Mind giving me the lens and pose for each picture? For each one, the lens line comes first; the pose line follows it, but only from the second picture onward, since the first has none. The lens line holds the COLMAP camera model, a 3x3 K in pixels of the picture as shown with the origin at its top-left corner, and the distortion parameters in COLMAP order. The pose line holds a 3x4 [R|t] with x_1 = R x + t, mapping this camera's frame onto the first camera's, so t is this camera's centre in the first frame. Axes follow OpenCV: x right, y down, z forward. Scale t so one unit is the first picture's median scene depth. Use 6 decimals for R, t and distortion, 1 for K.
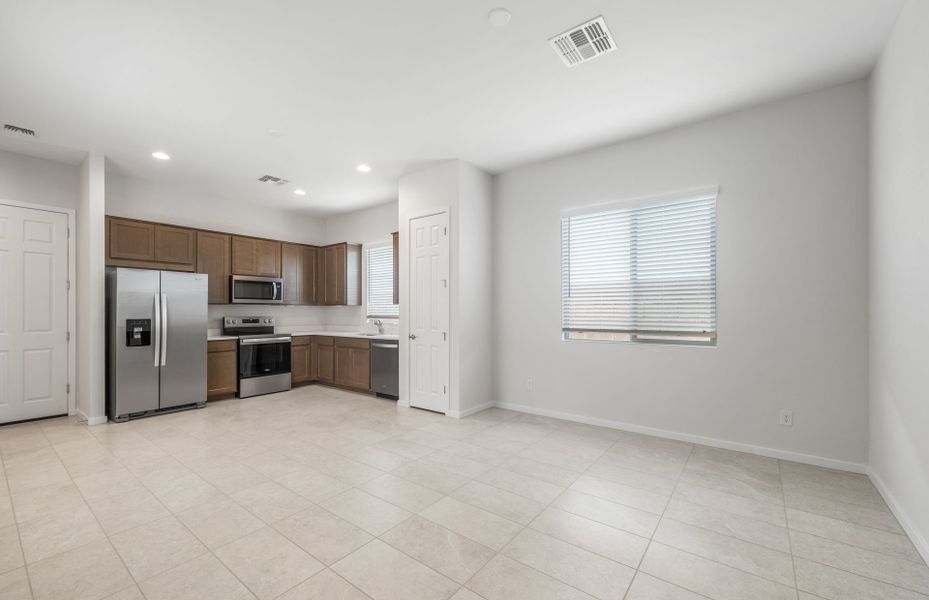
lens RADIAL K [[378.5, 0, 466.1], [0, 378.5, 307.5], [0, 0, 1]] dist [0.001292, -0.000608]
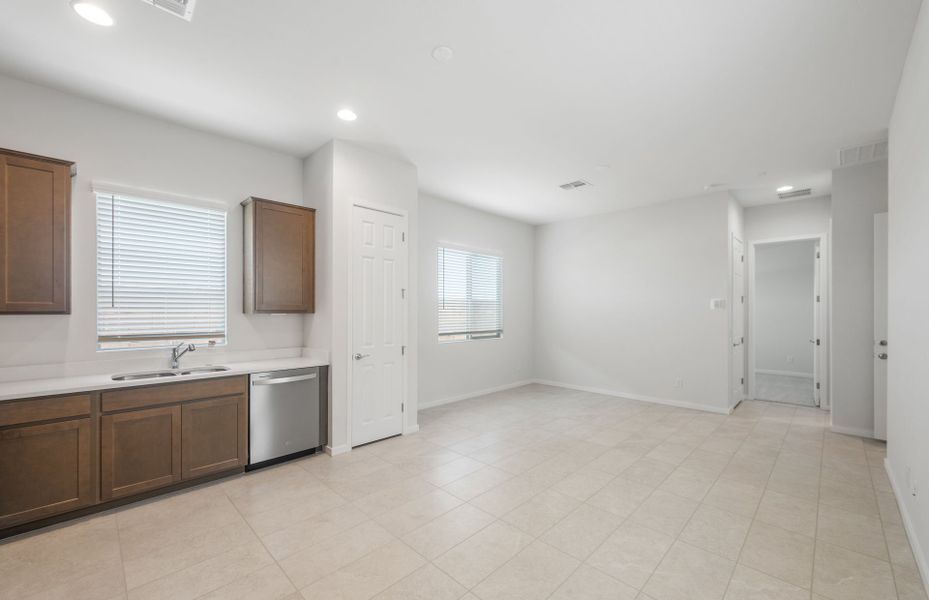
lens RADIAL K [[378.5, 0, 449.0], [0, 378.5, 310.2], [0, 0, 1]] dist [0.001292, -0.000608]
pose [[0.139596, 0.003814, 0.990201, -0.925471], [-0.010376, 0.999943, -0.002388, -0.019489], [-0.990154, -0.009941, 0.139627, 0.733901]]
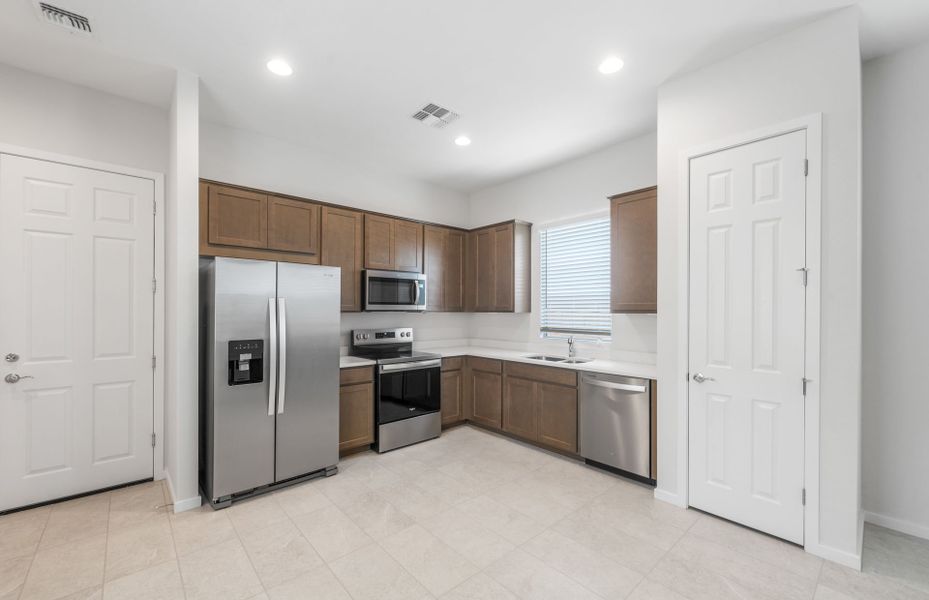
lens RADIAL K [[378.5, 0, 468.7], [0, 378.5, 306.6], [0, 0, 1]] dist [0.001292, -0.000608]
pose [[0.983553, 0.001809, -0.180612, -0.376031], [-0.001842, 0.999998, -0.000018, -0.023103], [0.180611, 0.000351, 0.983555, 0.434562]]
